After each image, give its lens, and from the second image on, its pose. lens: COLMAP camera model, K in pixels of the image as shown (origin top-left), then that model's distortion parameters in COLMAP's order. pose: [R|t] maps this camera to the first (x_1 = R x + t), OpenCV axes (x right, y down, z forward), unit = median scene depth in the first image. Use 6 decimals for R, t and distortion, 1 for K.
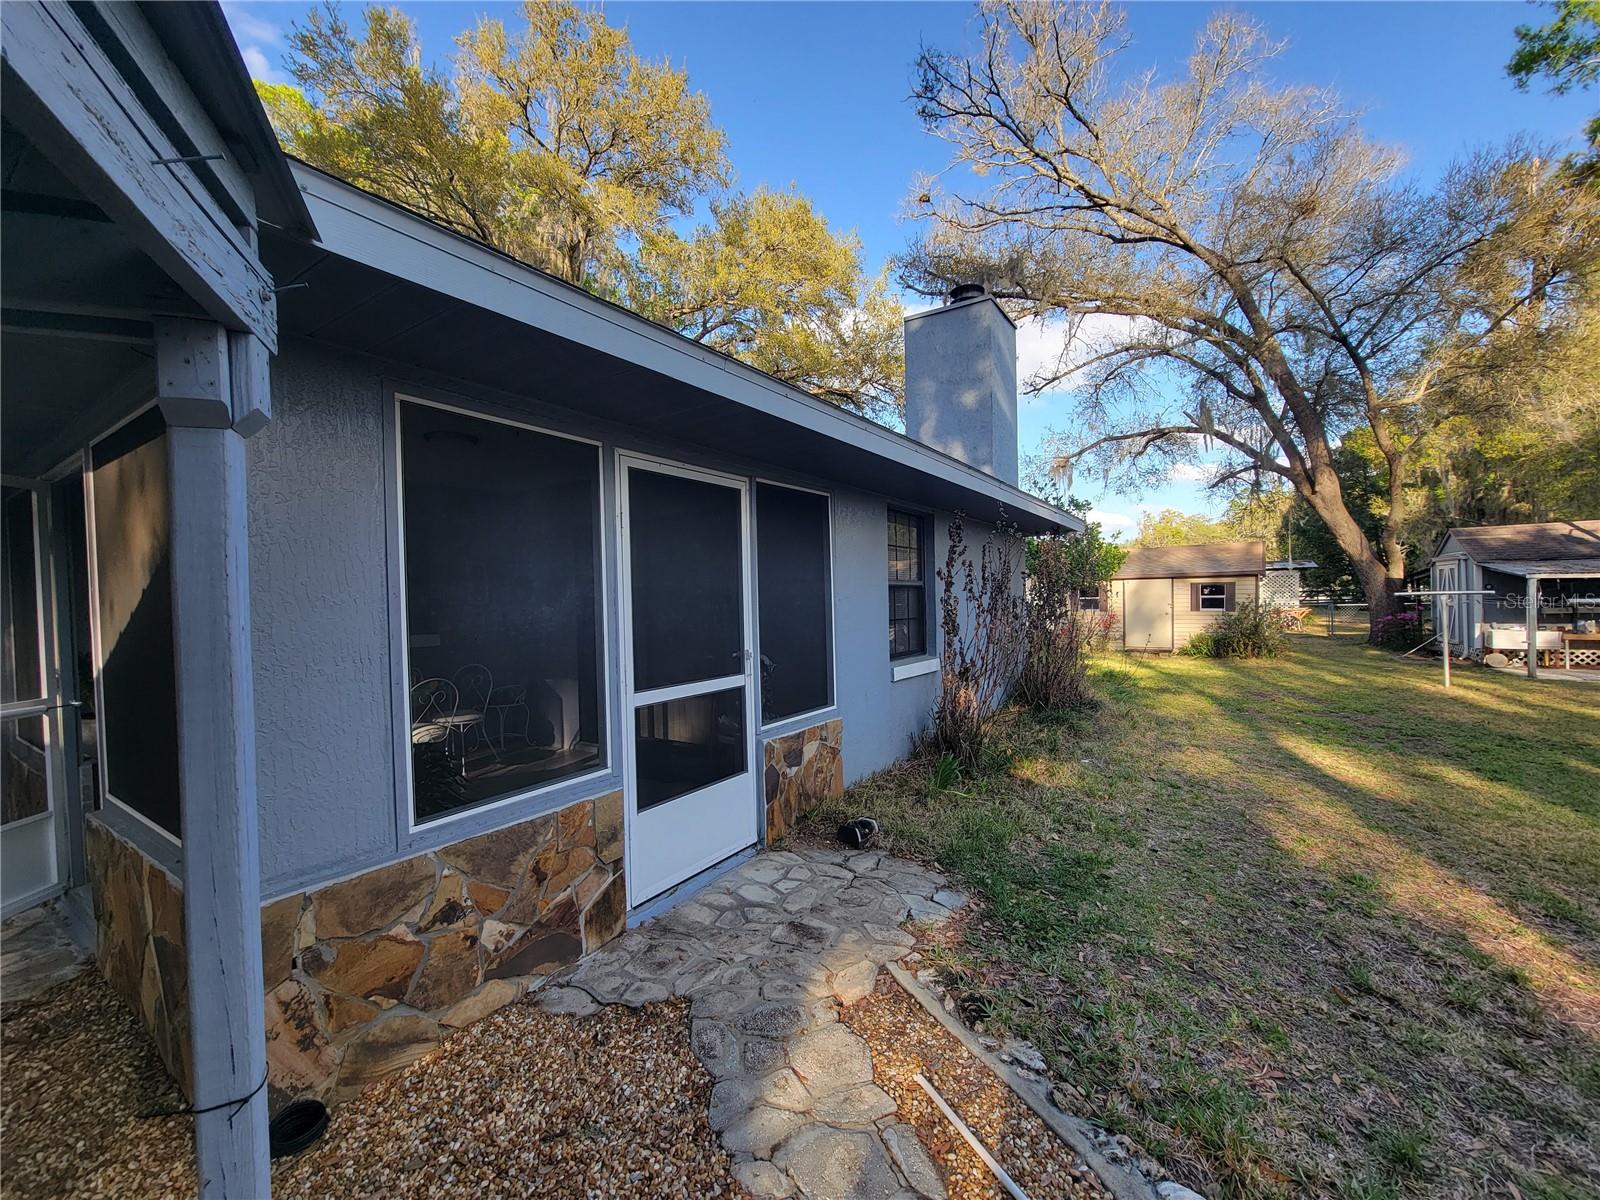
lens RADIAL K [[654.9, 0, 800.7], [0, 654.9, 607.8], [0, 0, 1]] dist [-0.001682, -0.001362]
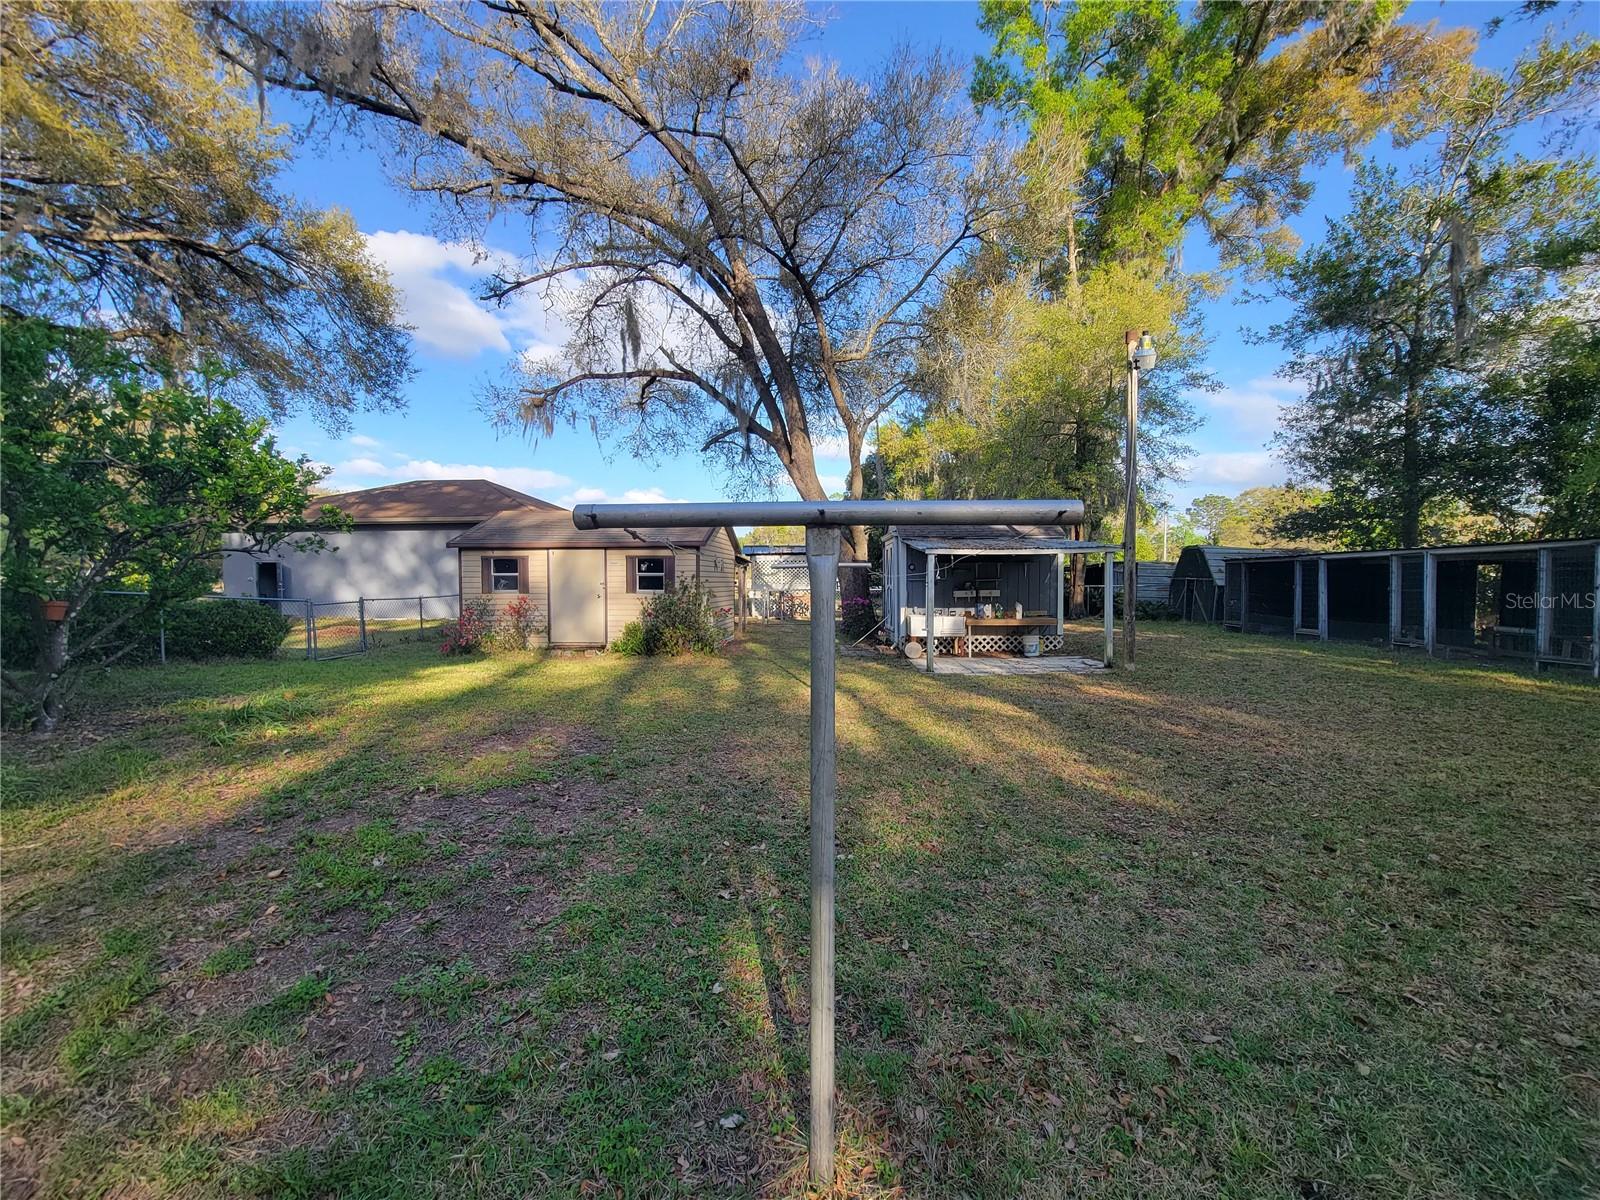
lens RADIAL K [[654.9, 0, 801.2], [0, 654.9, 609.4], [0, 0, 1]] dist [-0.001682, -0.001362]
pose [[0.864736, -0.003427, 0.502215, 0.392494], [-0.006635, 0.999811, 0.018247, 0.008911], [-0.502183, -0.019111, 0.864550, 0.248998]]
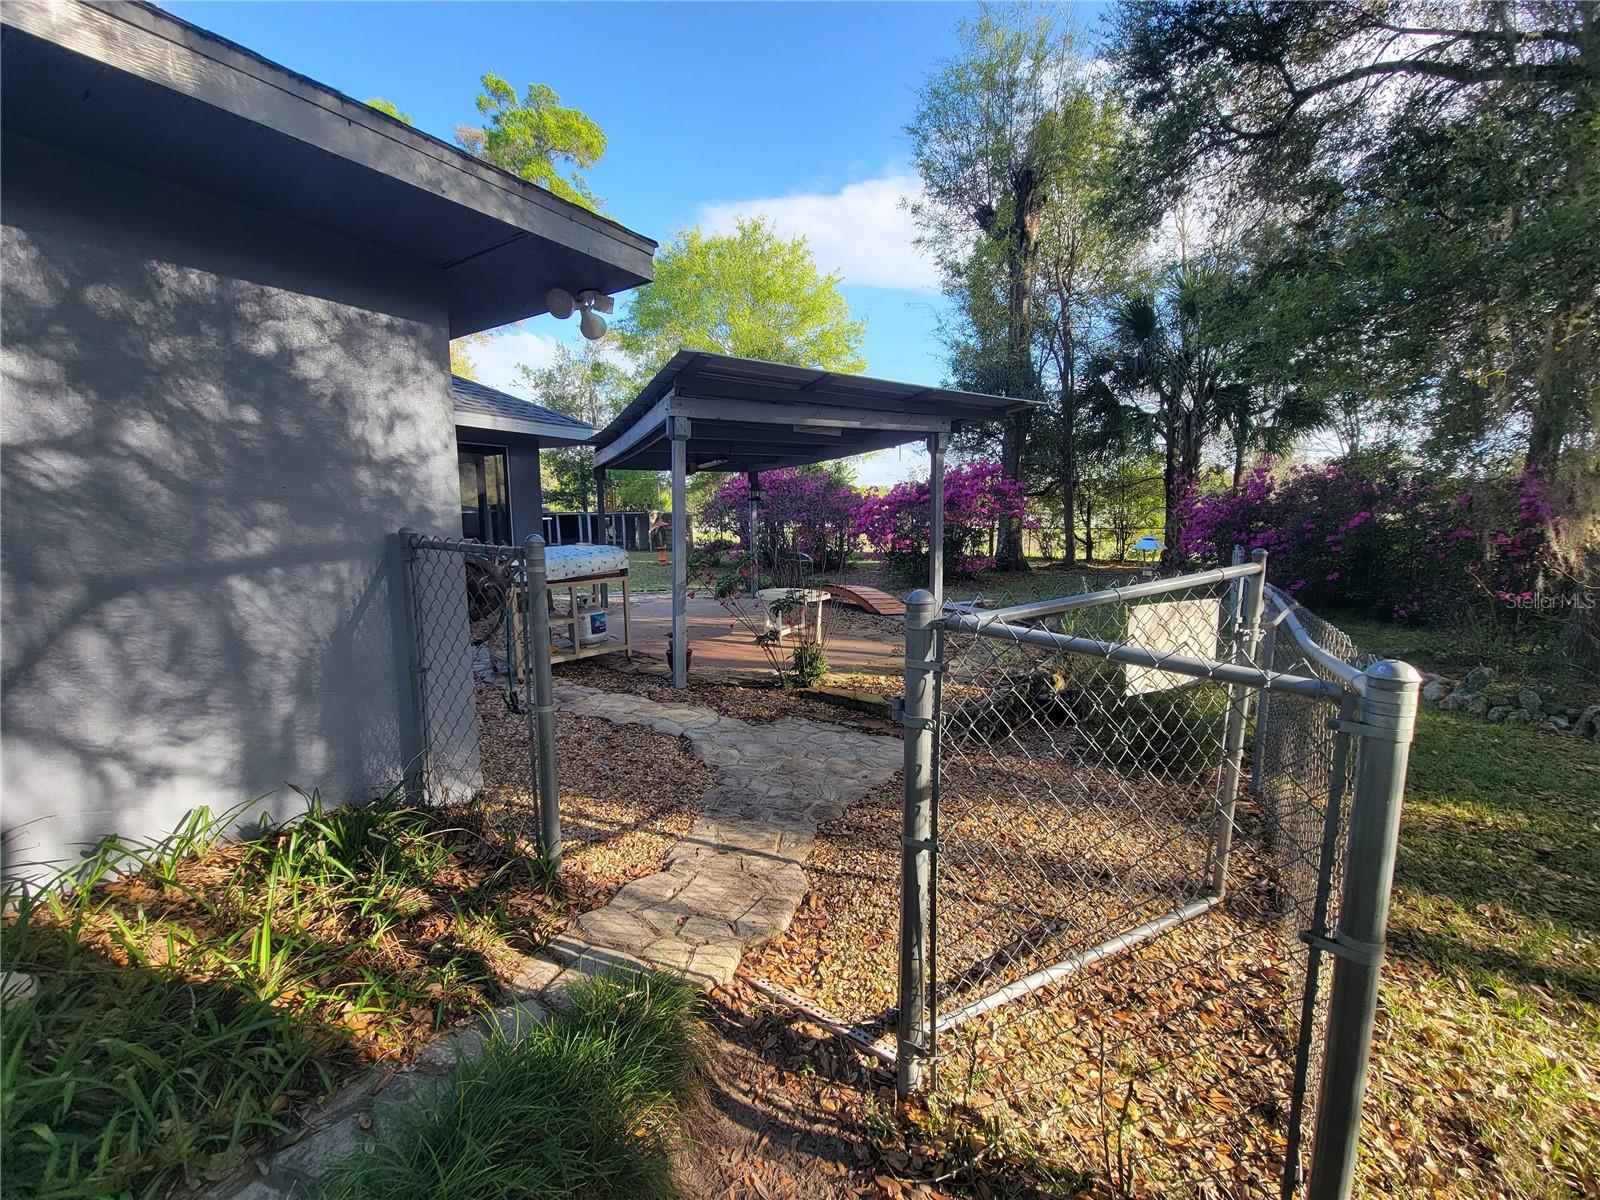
lens RADIAL K [[654.9, 0, 803.7], [0, 654.9, 604.6], [0, 0, 1]] dist [-0.001682, -0.001362]
pose [[-0.001924, -0.106846, 0.994274, -0.623355], [0.014997, 0.994161, 0.106863, 0.027944], [-0.999886, 0.015117, -0.000310, -0.108988]]
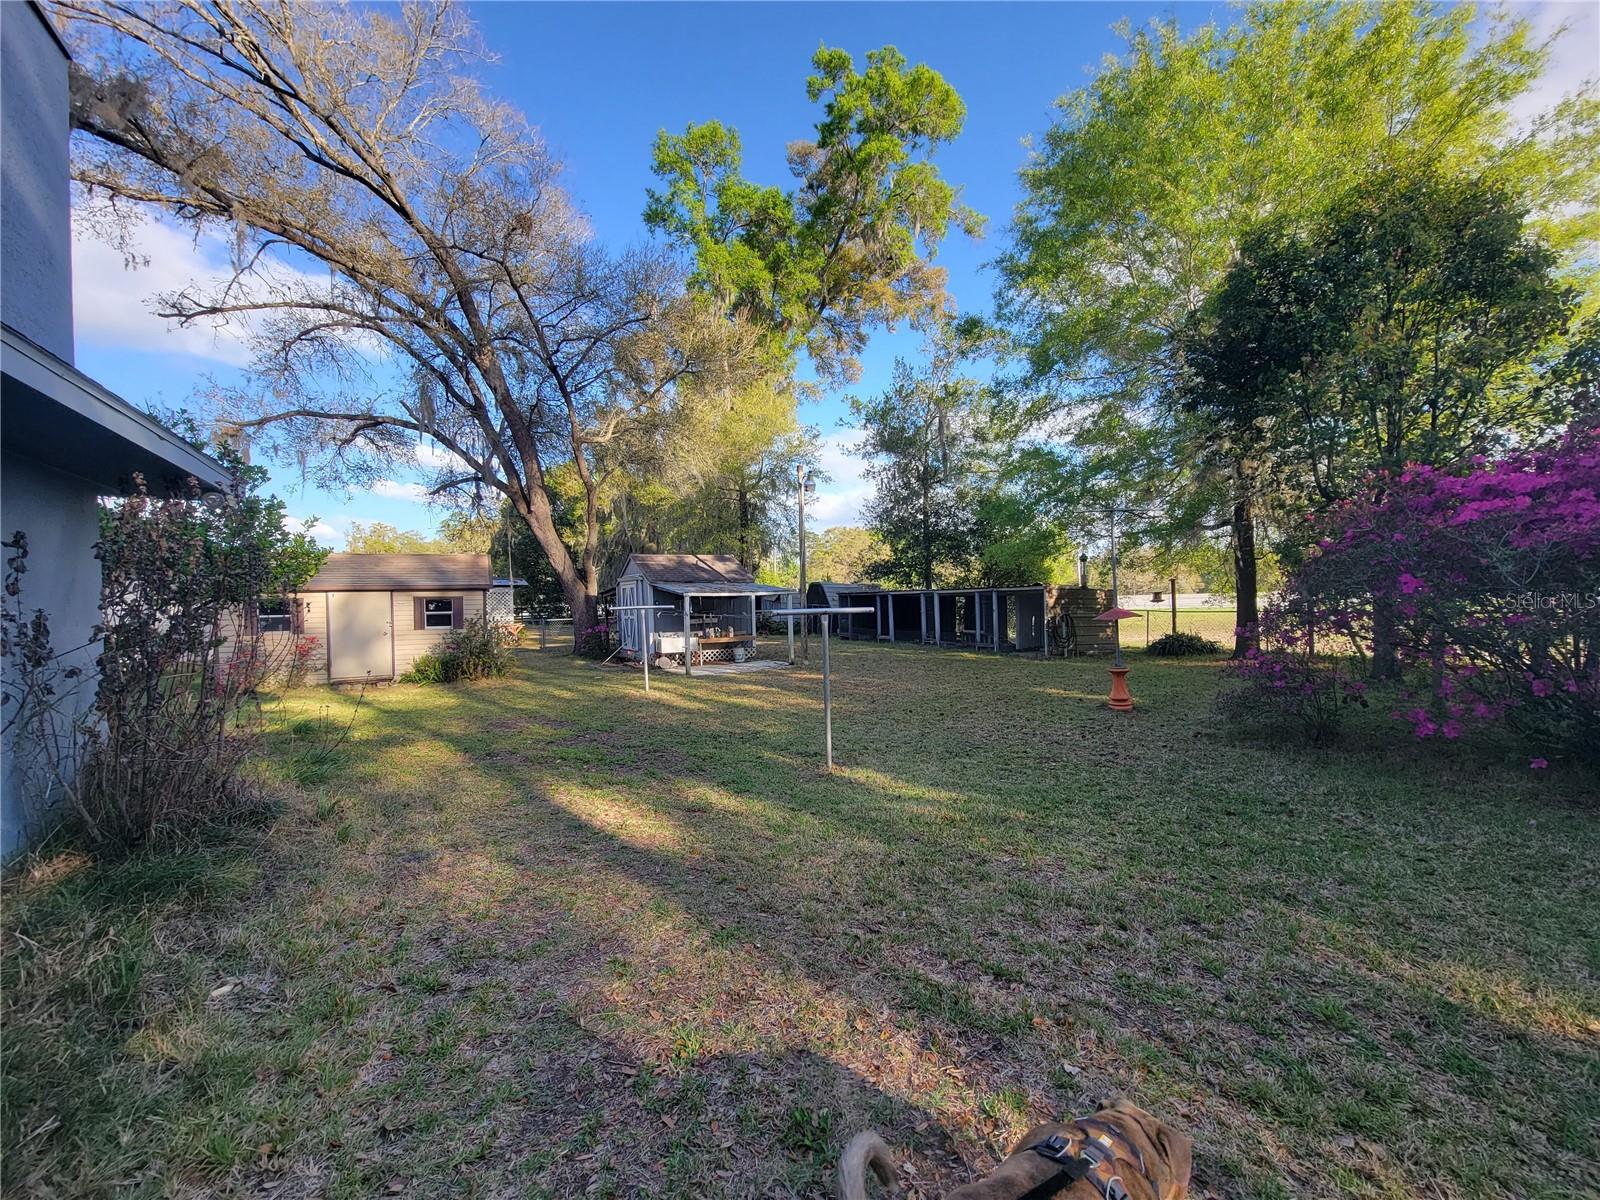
lens RADIAL K [[654.9, 0, 802.3], [0, 654.9, 609.3], [0, 0, 1]] dist [-0.001682, -0.001362]
pose [[0.468254, -0.001908, 0.883592, 0.078307], [0.024322, 0.999647, -0.010731, -0.000307], [-0.883259, 0.026516, 0.468135, 0.152111]]
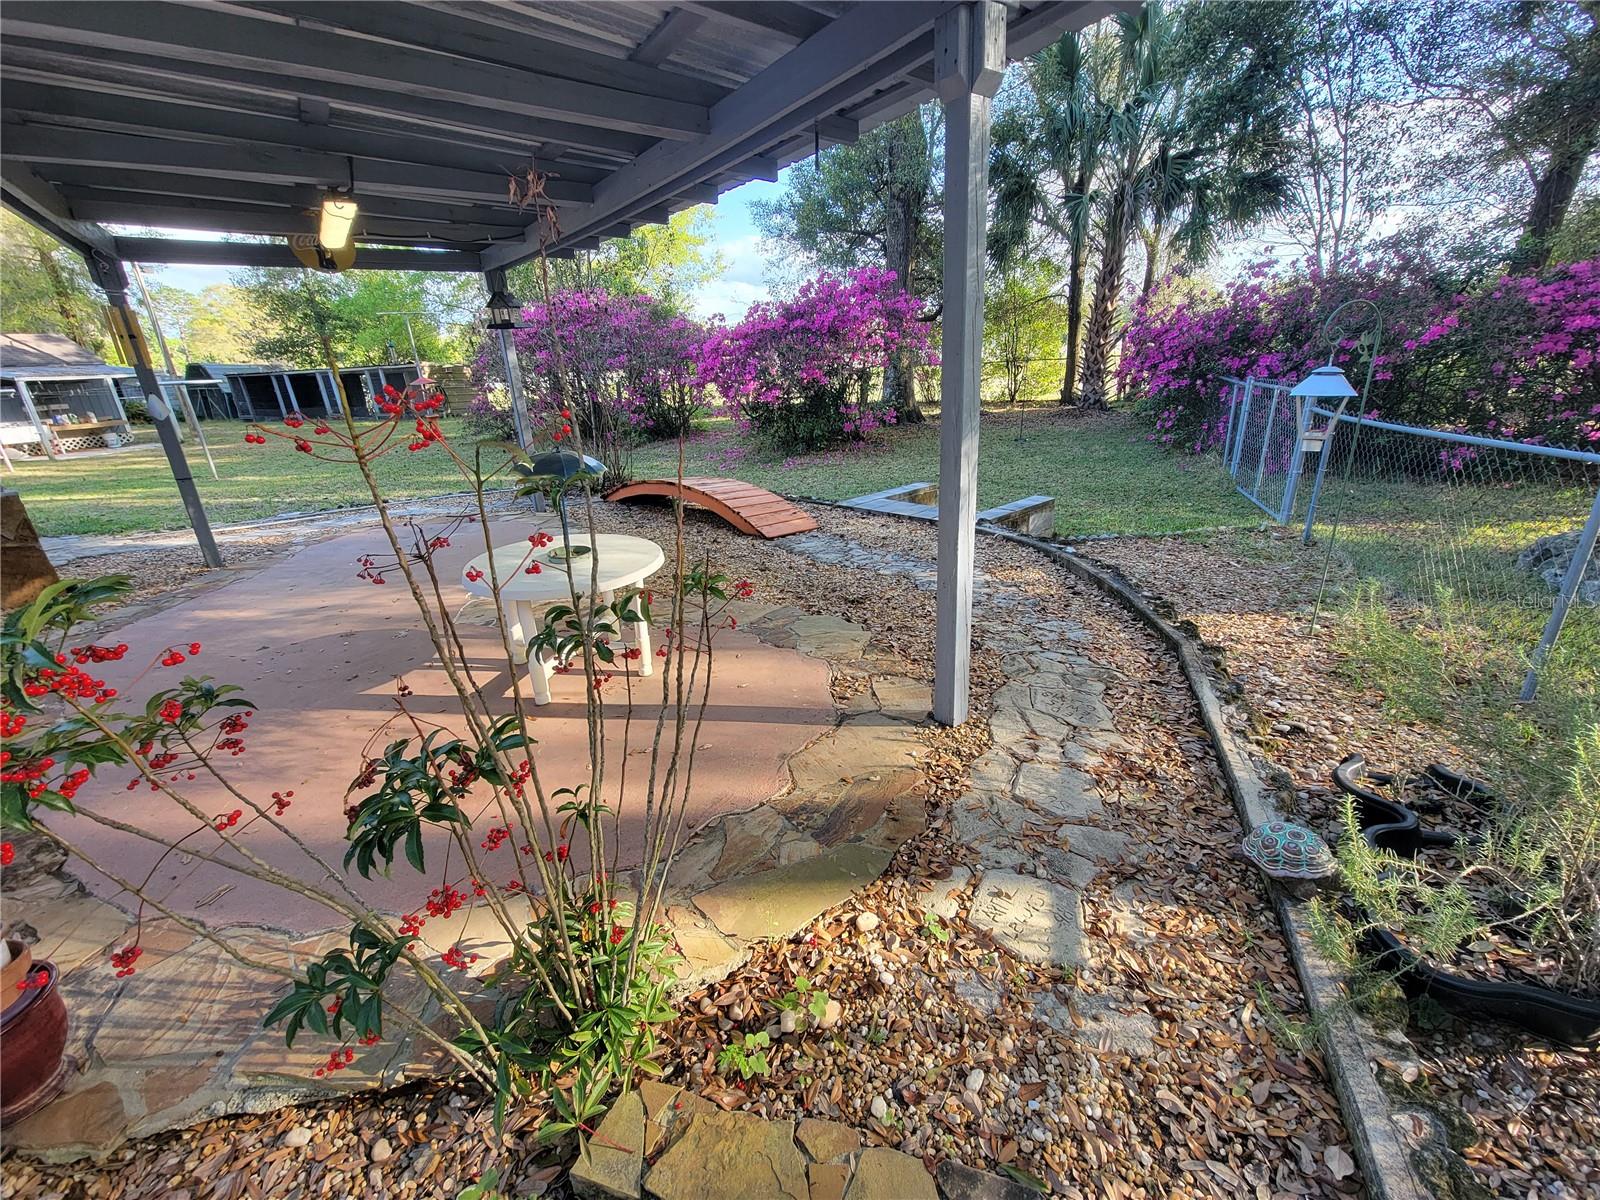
lens RADIAL K [[654.9, 0, 803.3], [0, 654.9, 600.1], [0, 0, 1]] dist [-0.001682, -0.001362]
pose [[-0.231750, -0.306214, 0.923323, -0.384714], [0.060416, 0.942800, 0.327838, 0.024192], [-0.970897, 0.131760, -0.199993, -0.124985]]
